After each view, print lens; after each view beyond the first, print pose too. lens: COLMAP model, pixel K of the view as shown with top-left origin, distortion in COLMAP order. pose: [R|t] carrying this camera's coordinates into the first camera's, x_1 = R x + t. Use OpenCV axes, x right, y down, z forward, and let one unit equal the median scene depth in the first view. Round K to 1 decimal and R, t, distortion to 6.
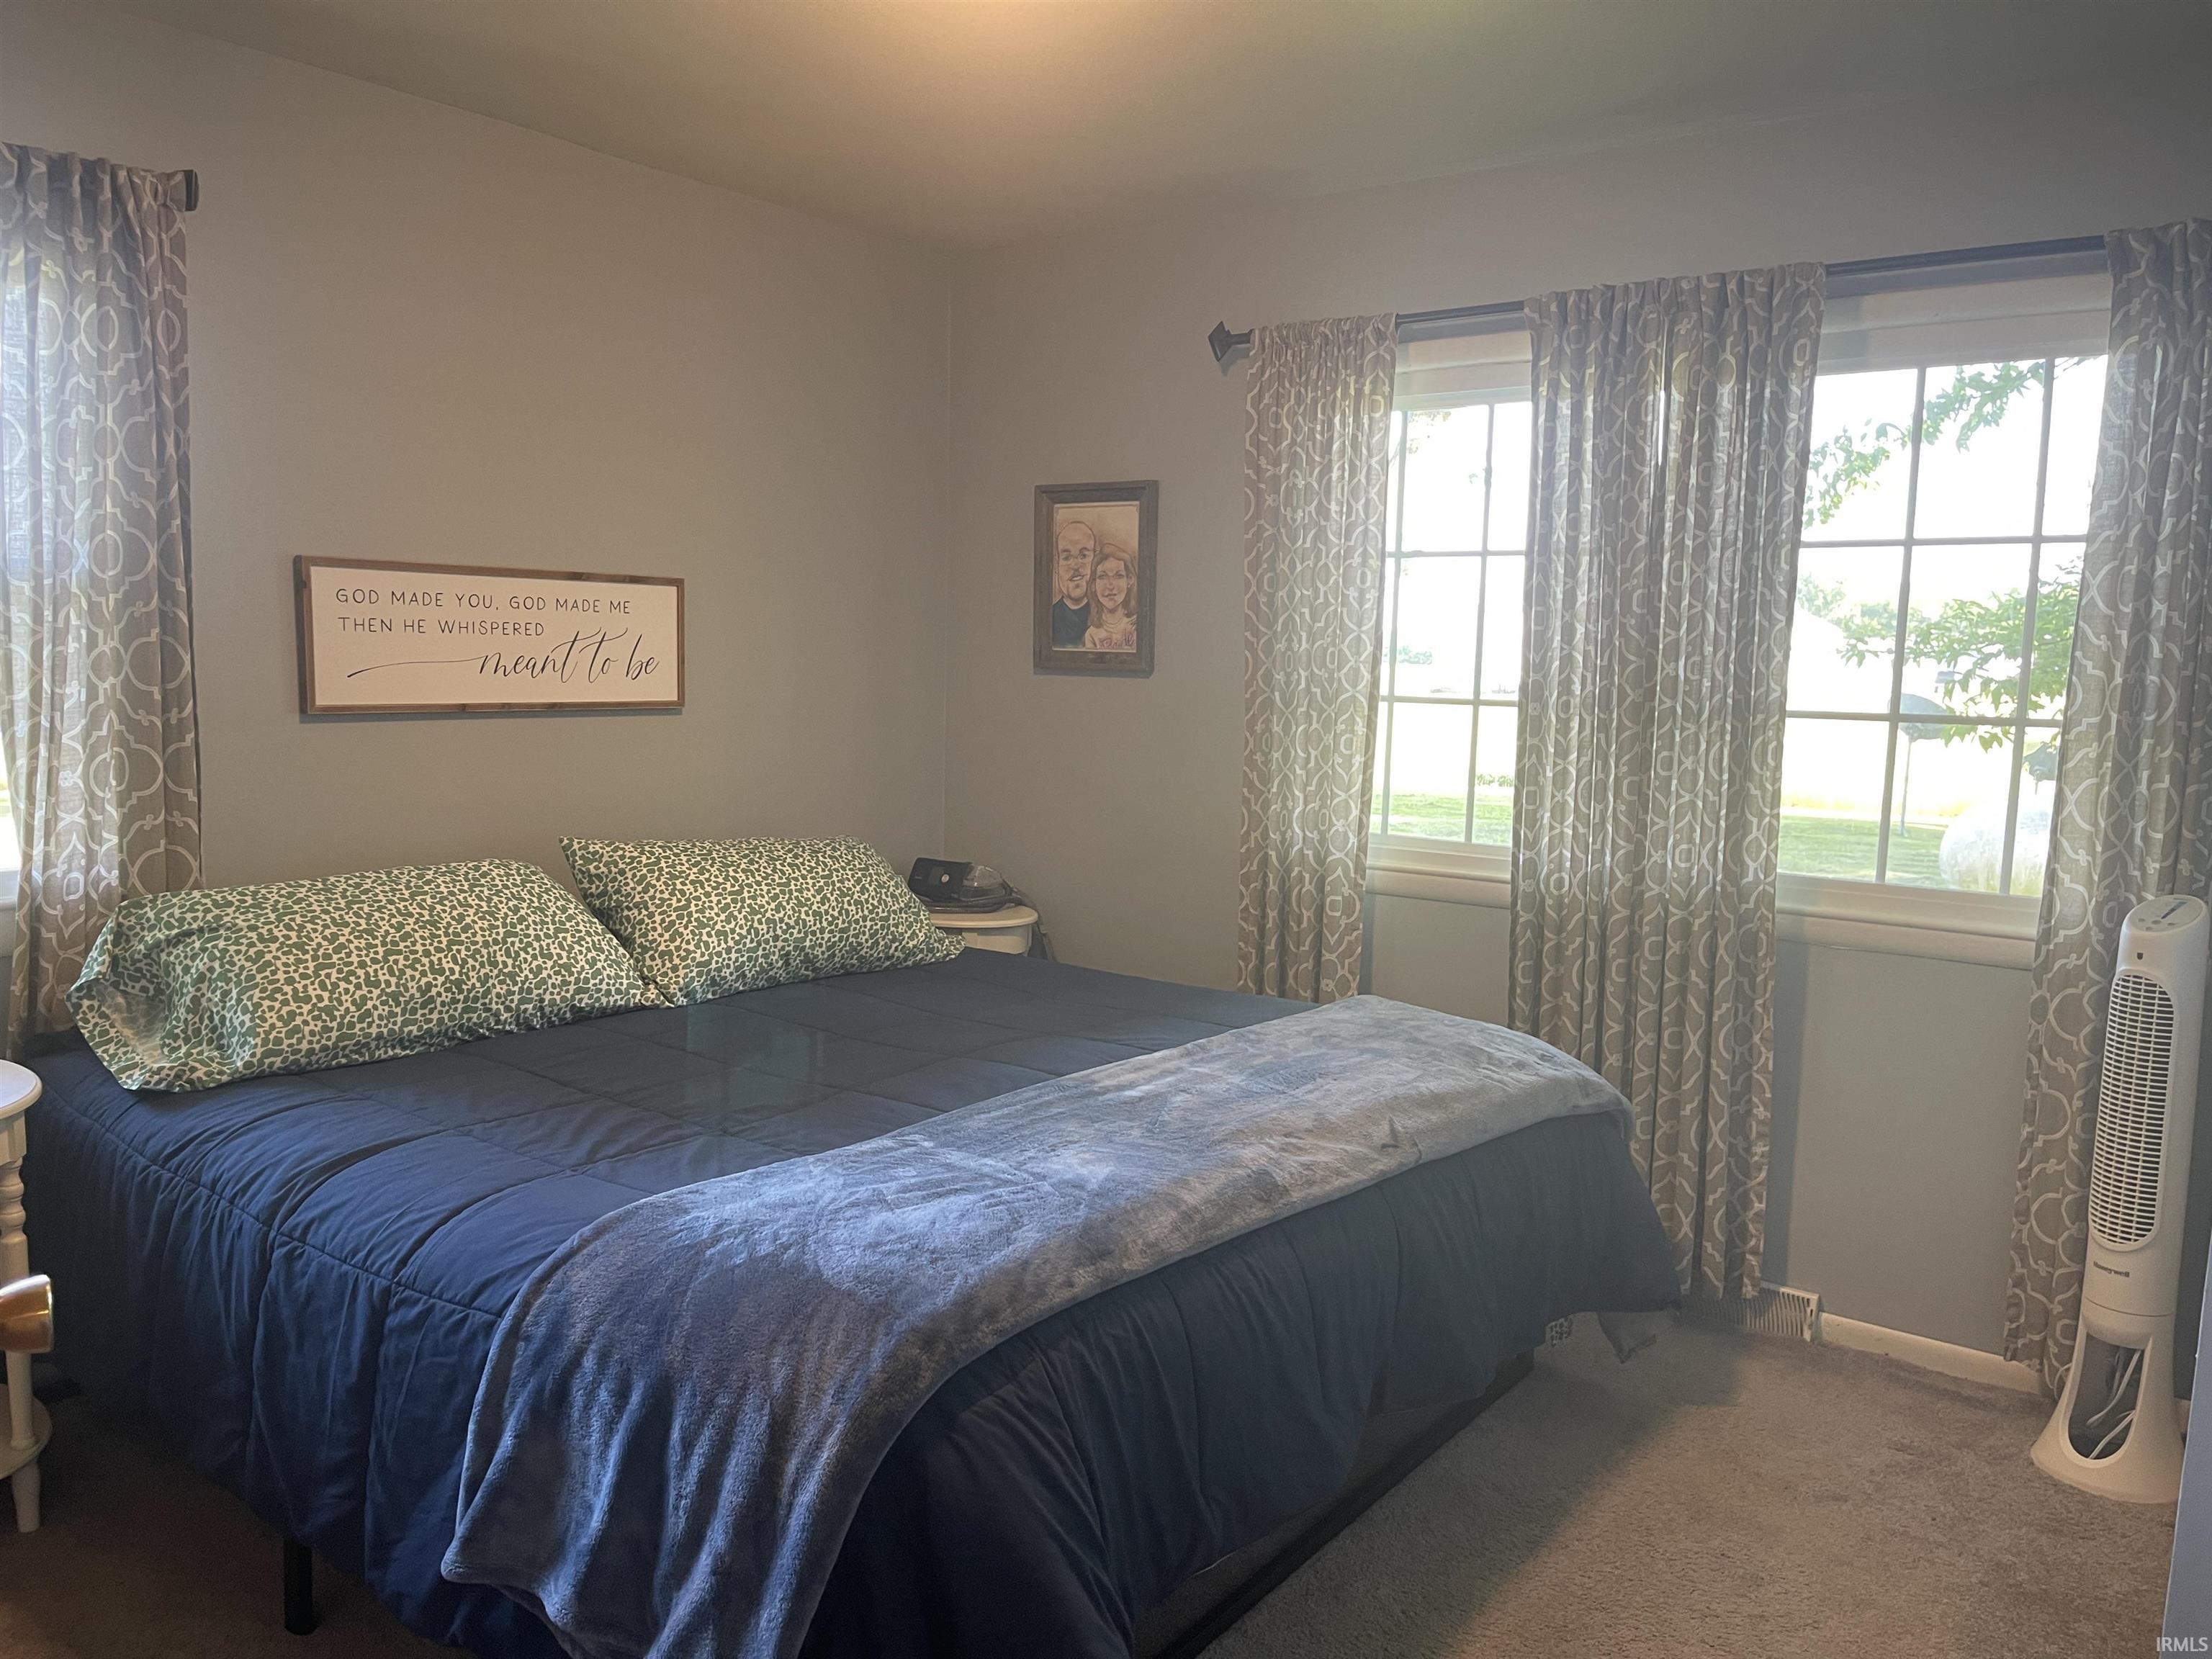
lens RADIAL K [[1676.9, 0, 1104.9], [0, 1676.9, 846.0], [0, 0, 1]] dist [0.071374, -0.099660]
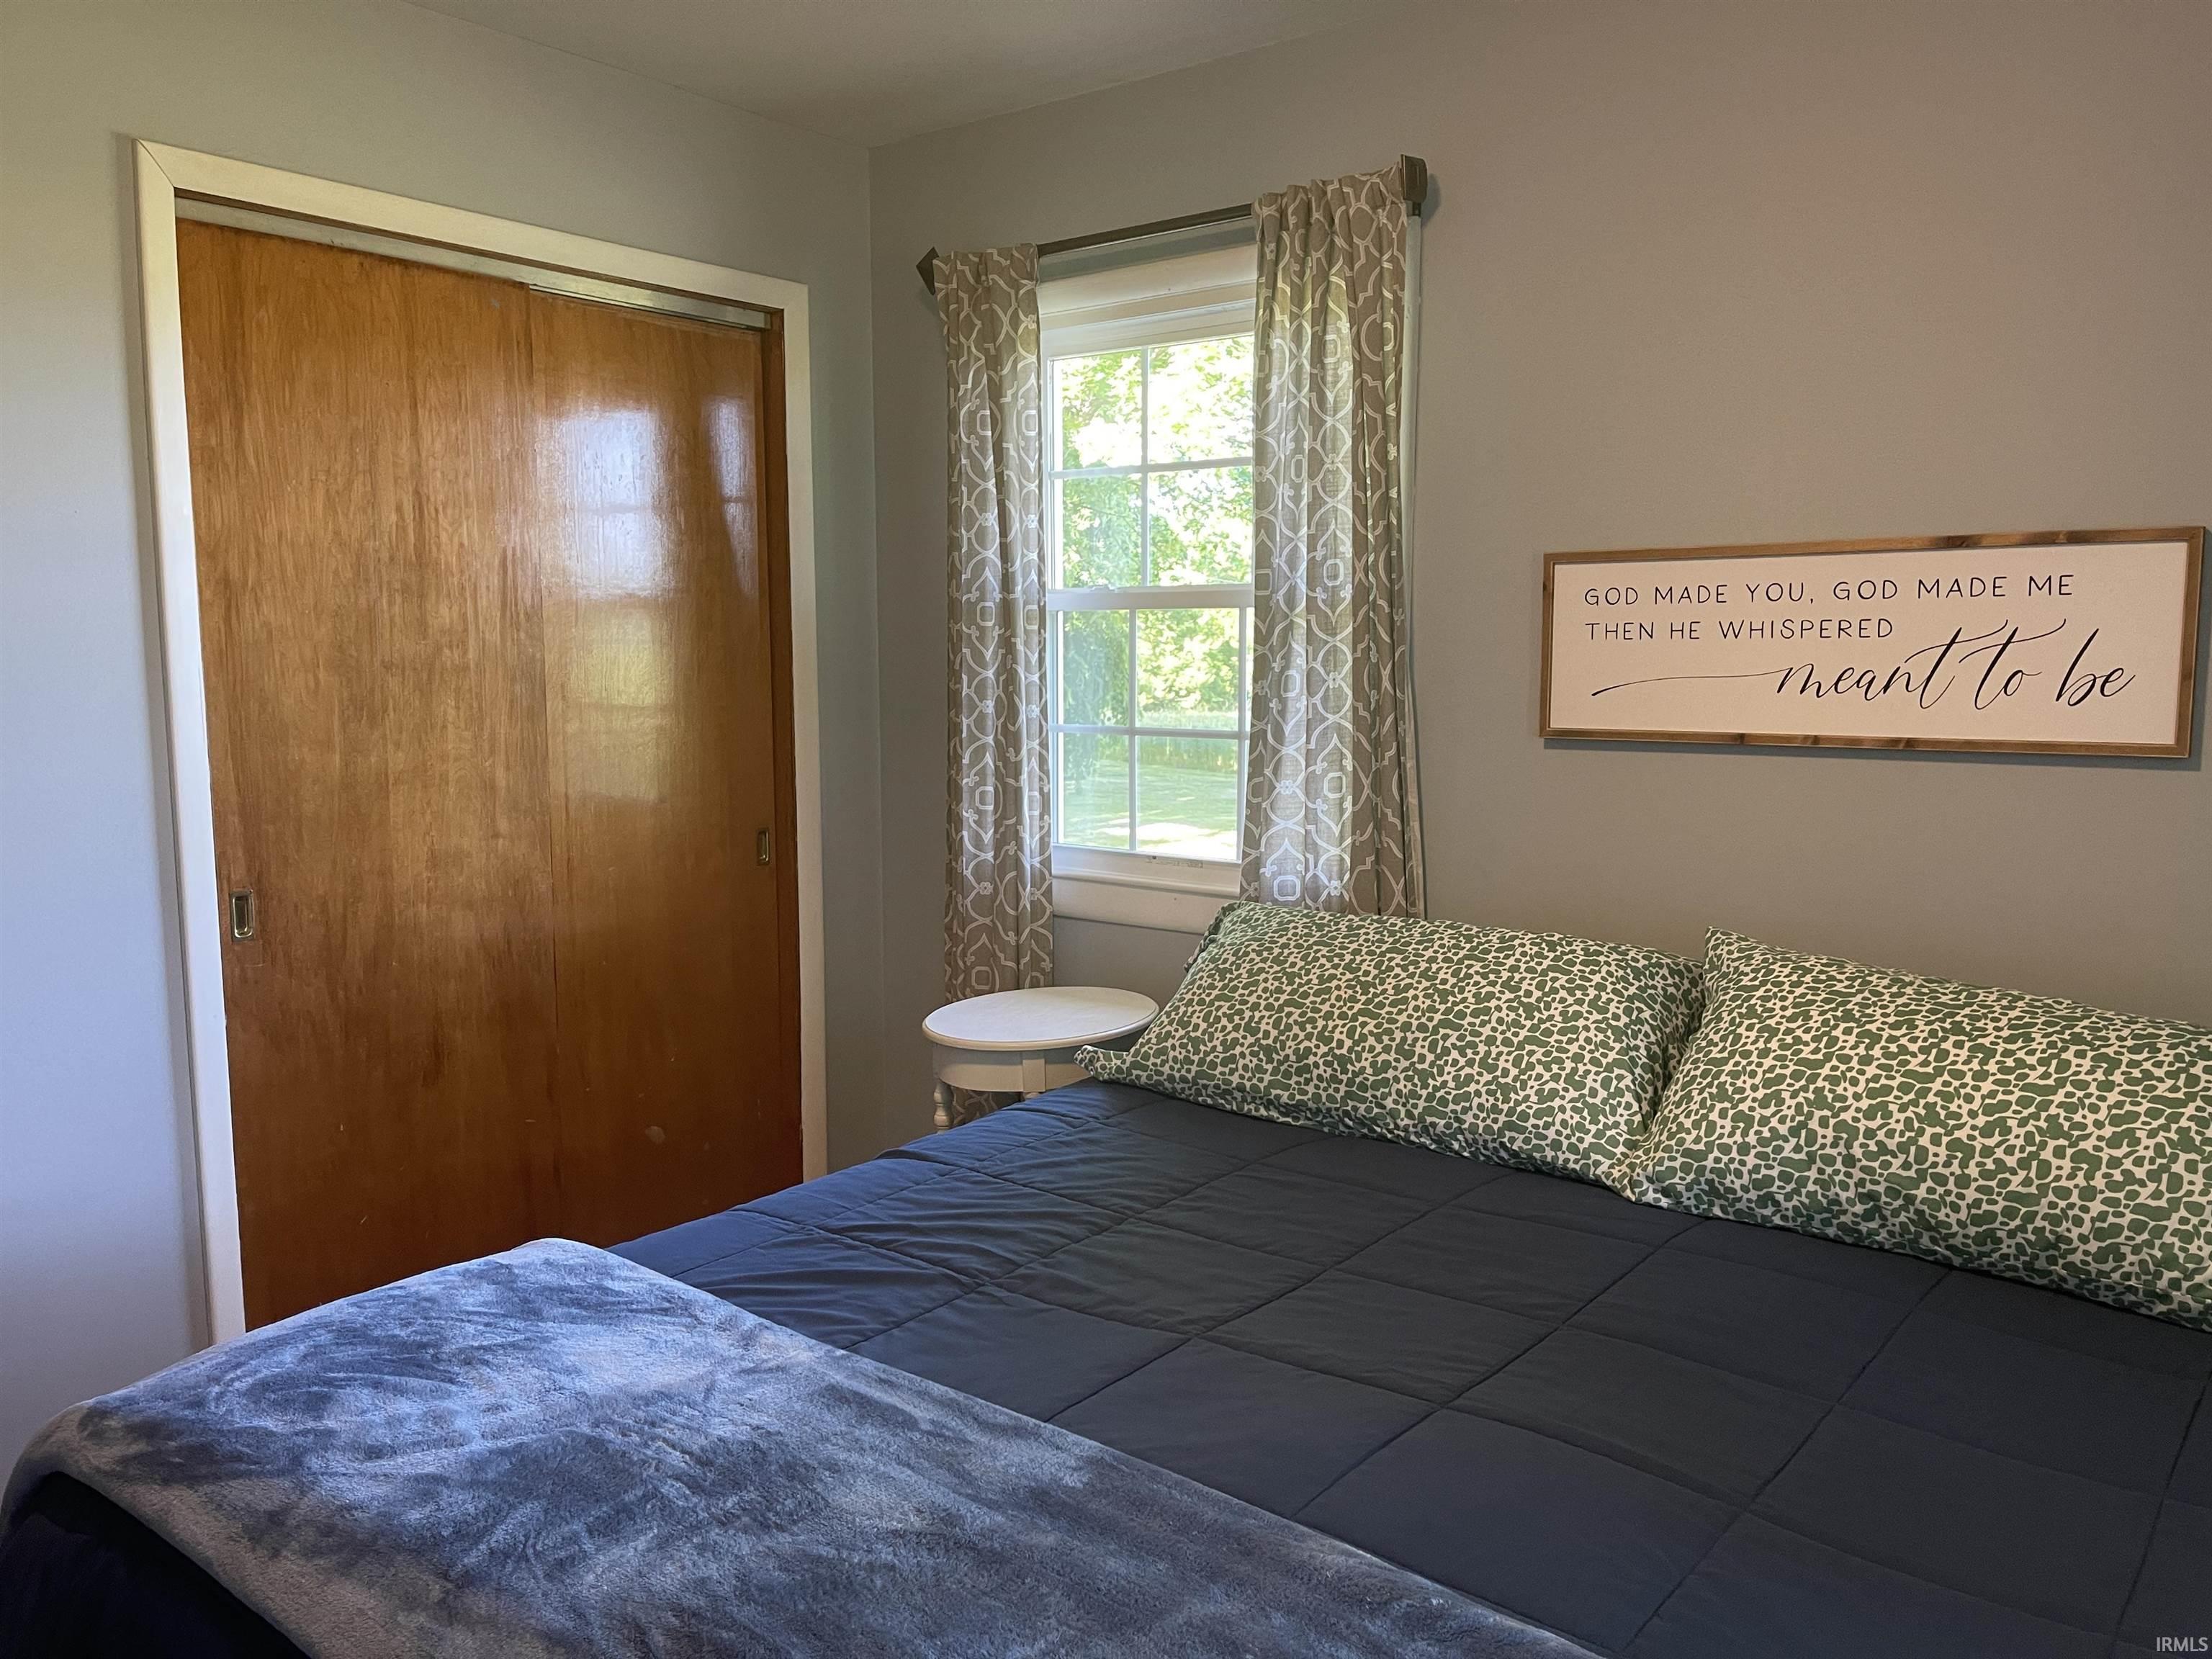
lens RADIAL K [[1676.9, 0, 1104.9], [0, 1676.9, 846.0], [0, 0, 1]] dist [0.071374, -0.099660]
pose [[-0.022202, 0.095197, -0.995211, 0.393054], [-0.116228, 0.988460, 0.097144, -0.081461], [0.992974, 0.117829, -0.010881, 0.801919]]
